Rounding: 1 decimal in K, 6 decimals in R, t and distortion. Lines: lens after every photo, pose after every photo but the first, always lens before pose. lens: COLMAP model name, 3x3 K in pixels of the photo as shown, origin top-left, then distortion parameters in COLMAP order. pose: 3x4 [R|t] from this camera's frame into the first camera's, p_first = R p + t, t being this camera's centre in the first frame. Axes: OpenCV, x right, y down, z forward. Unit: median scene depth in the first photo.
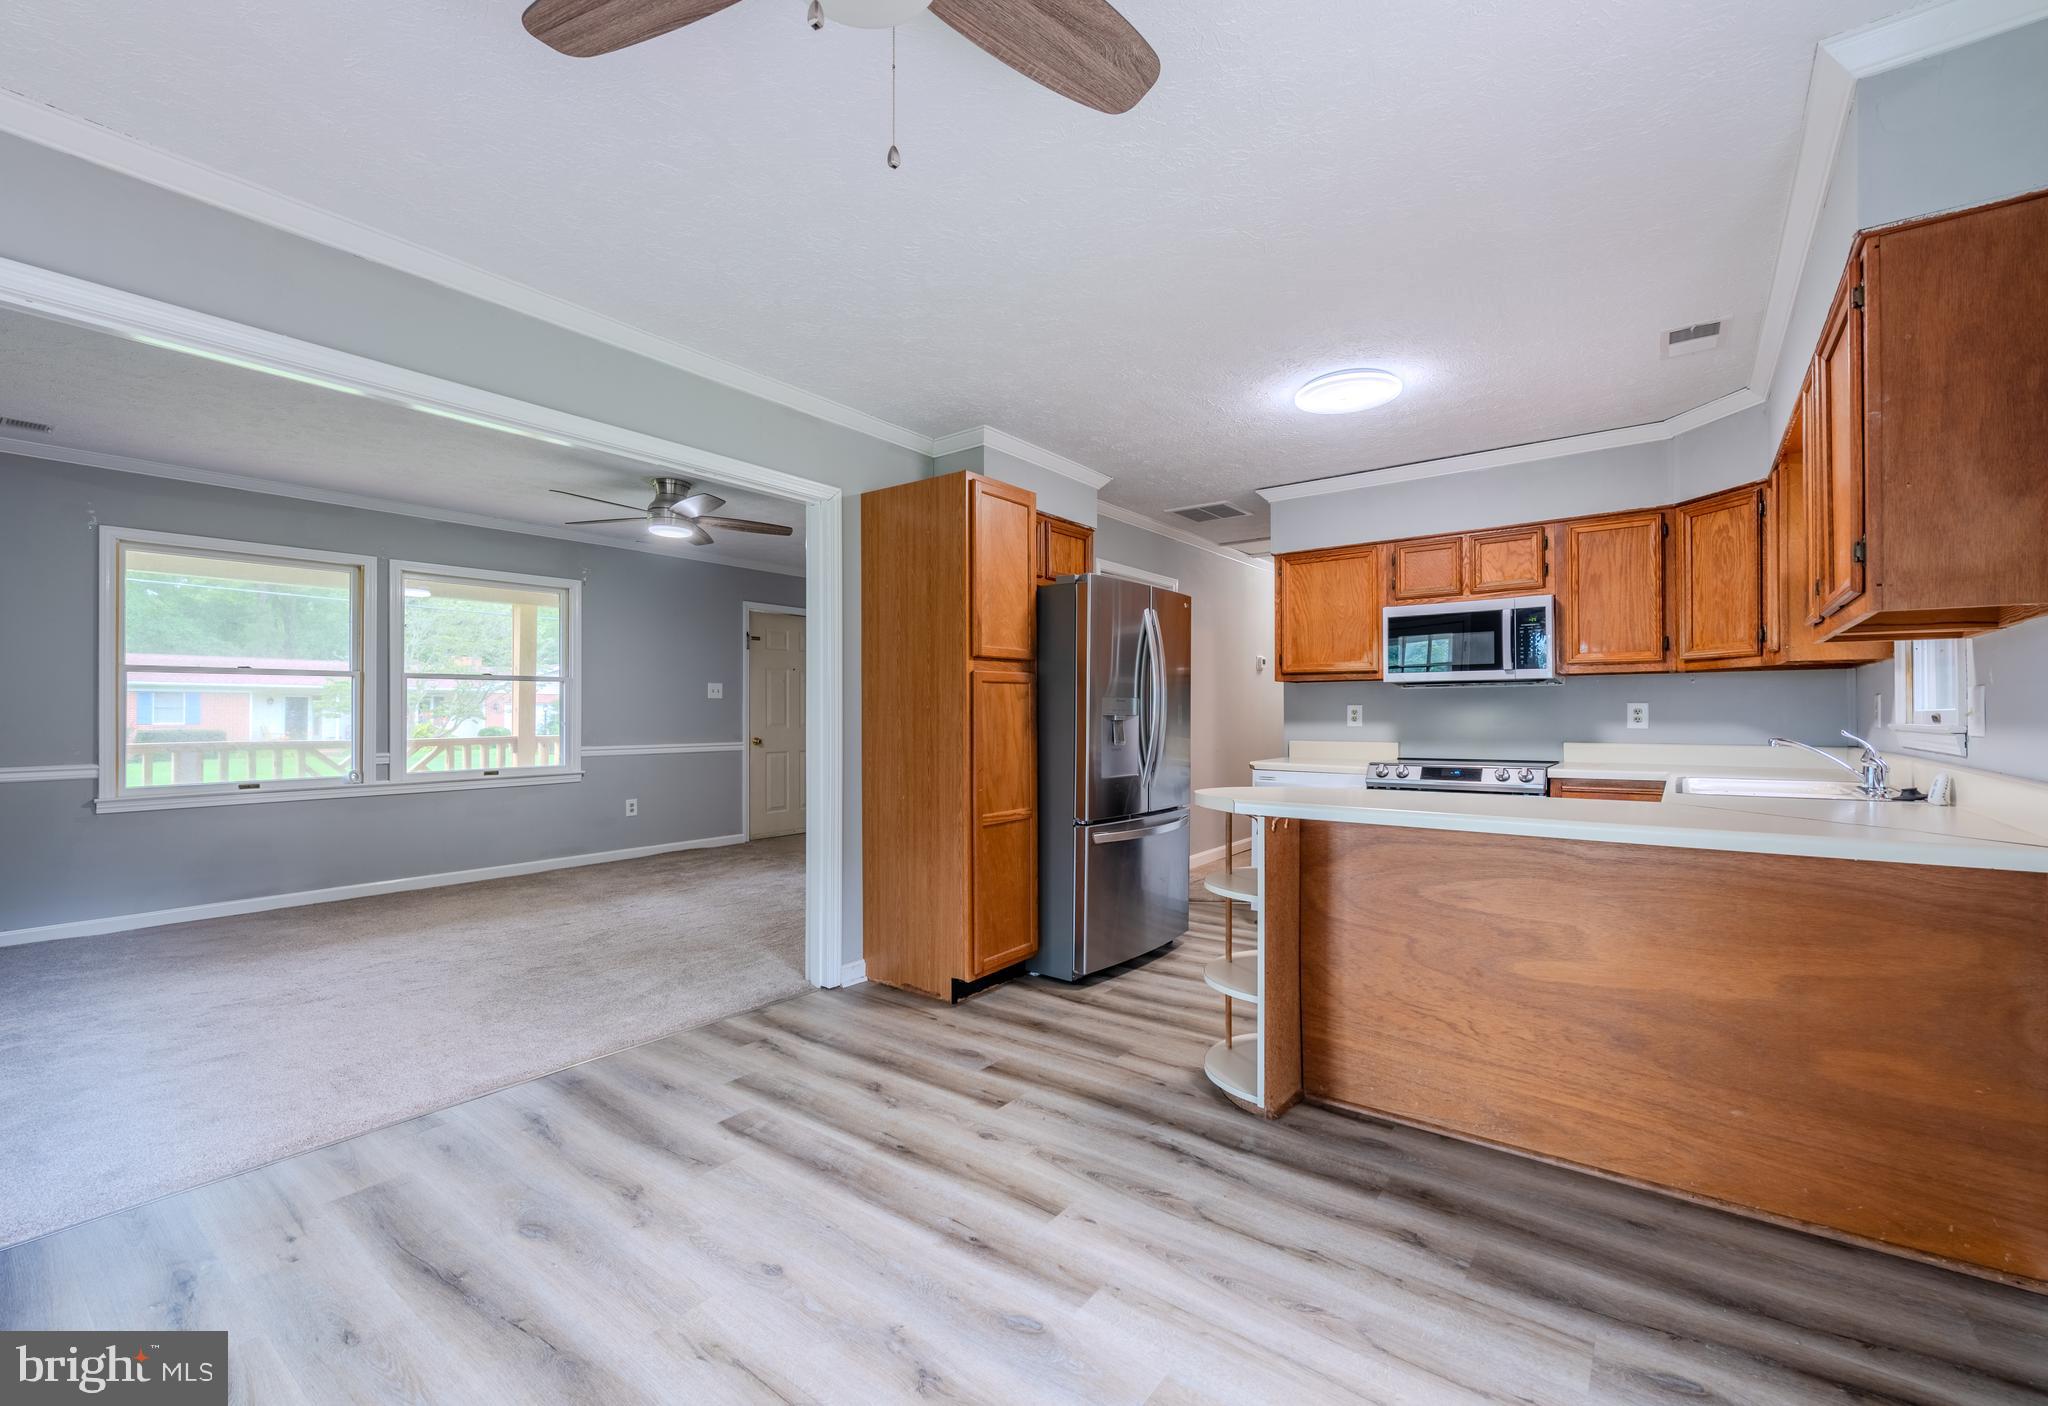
lens RADIAL K [[901.7, 0, 1024.0], [0, 901.7, 703.0], [0, 0, 1]] dist [0.003453, -0.000080]
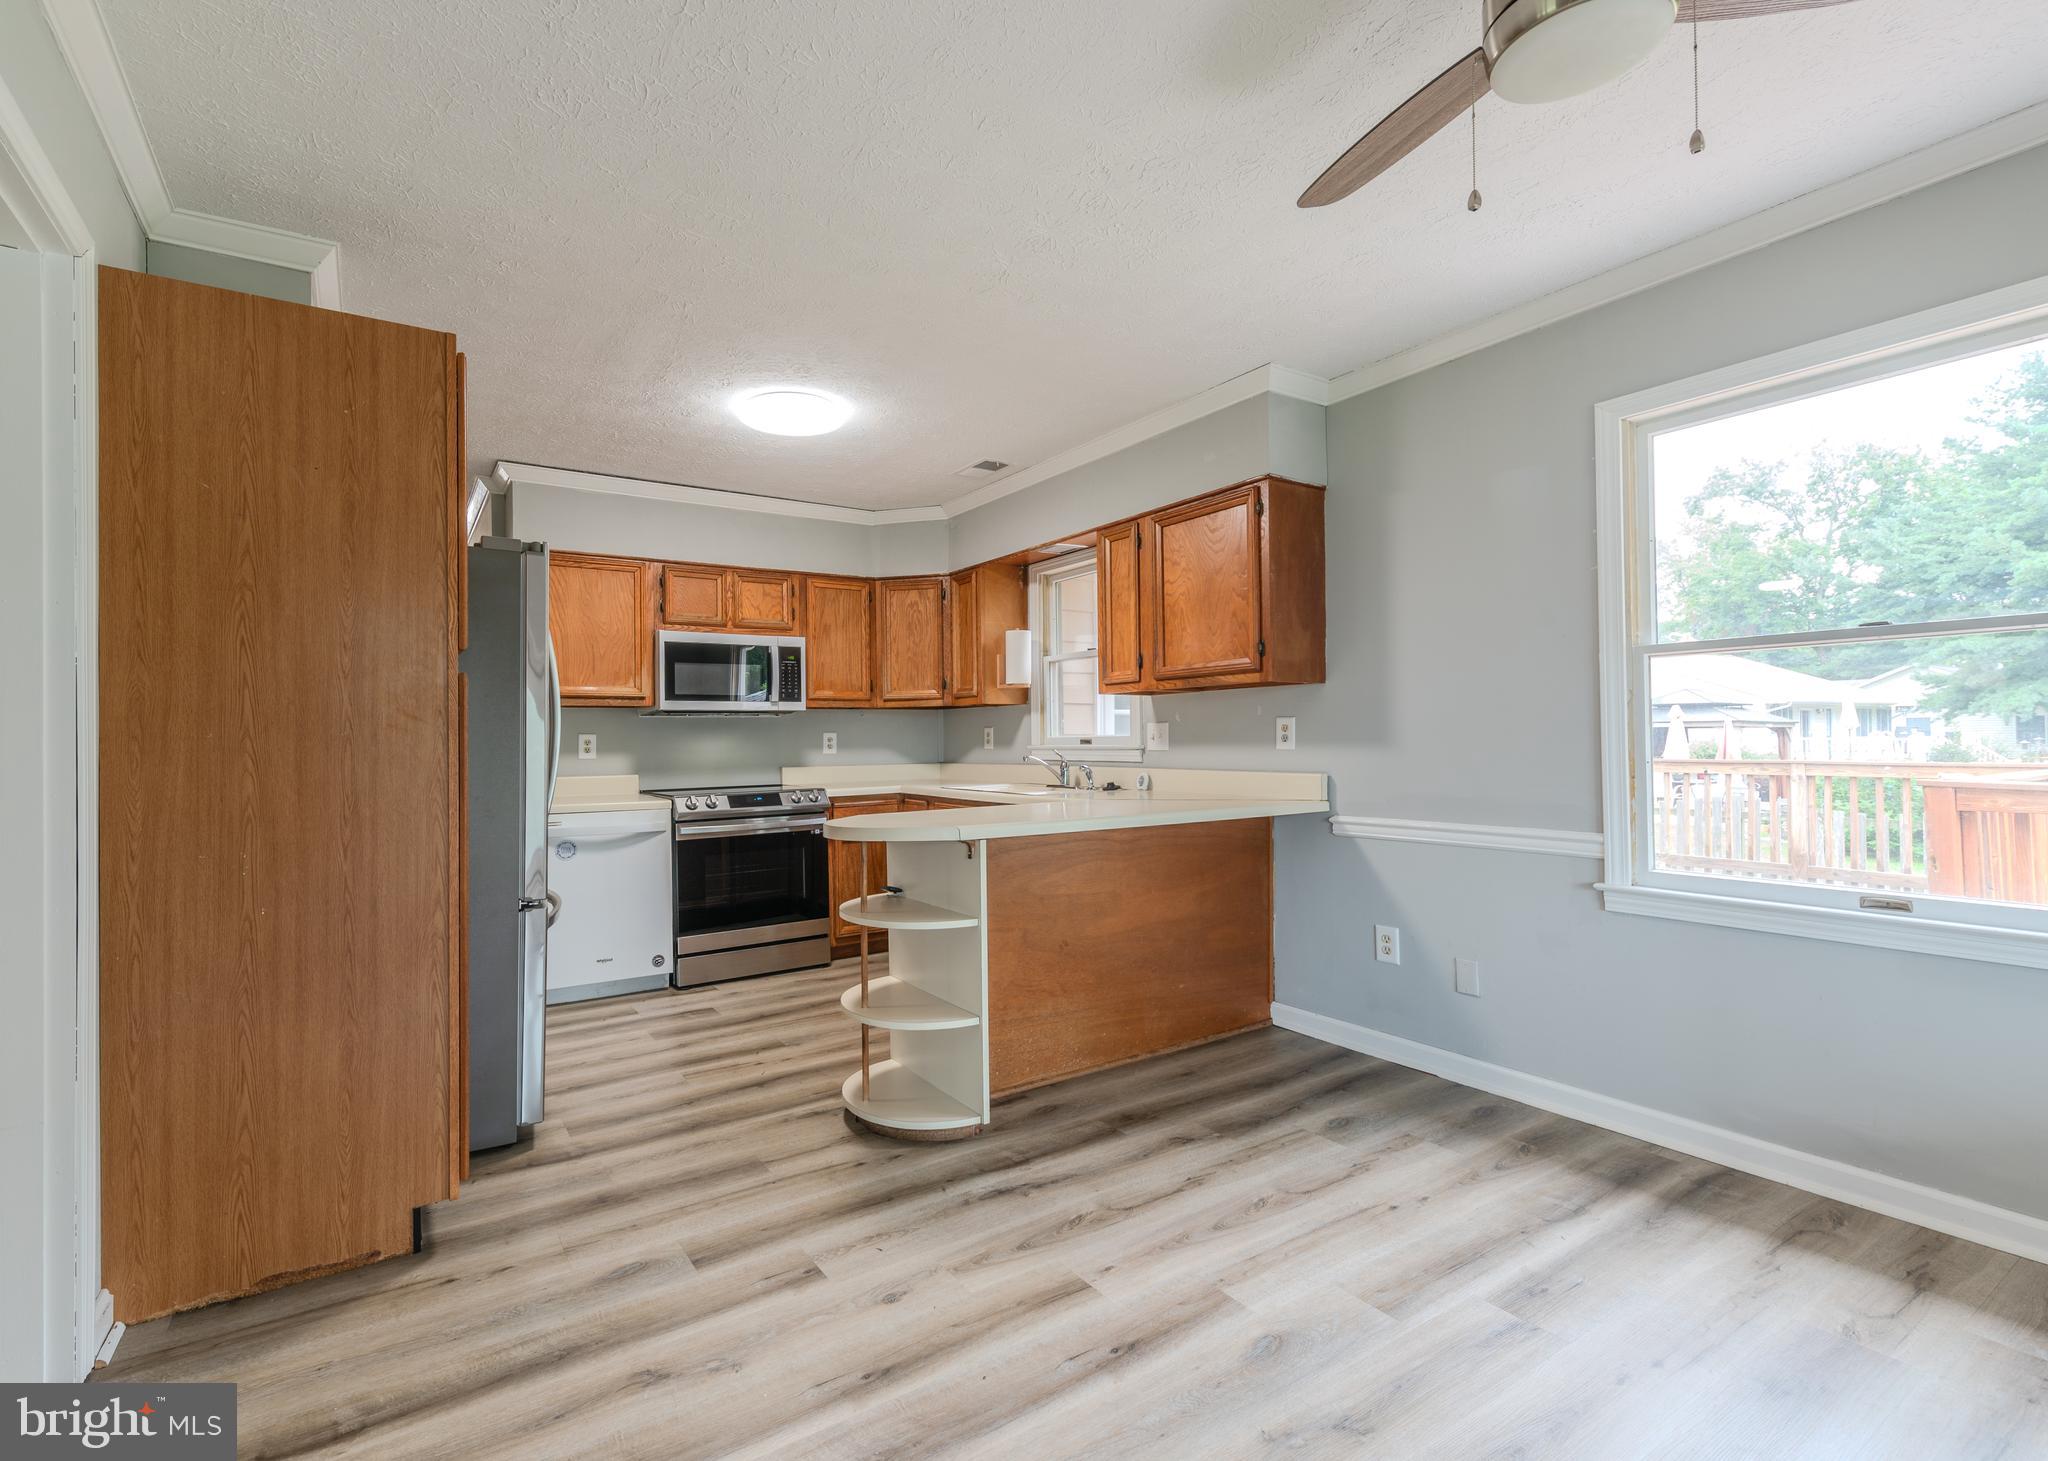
lens RADIAL K [[916.6, 0, 1024.0], [0, 916.6, 730.5], [0, 0, 1]] dist [0.009631, -0.000887]
pose [[0.322543, 0.006467, 0.946533, -0.589145], [-0.000523, 0.999978, -0.006654, 0.006951], [-0.946555, 0.001652, 0.322539, 0.514336]]
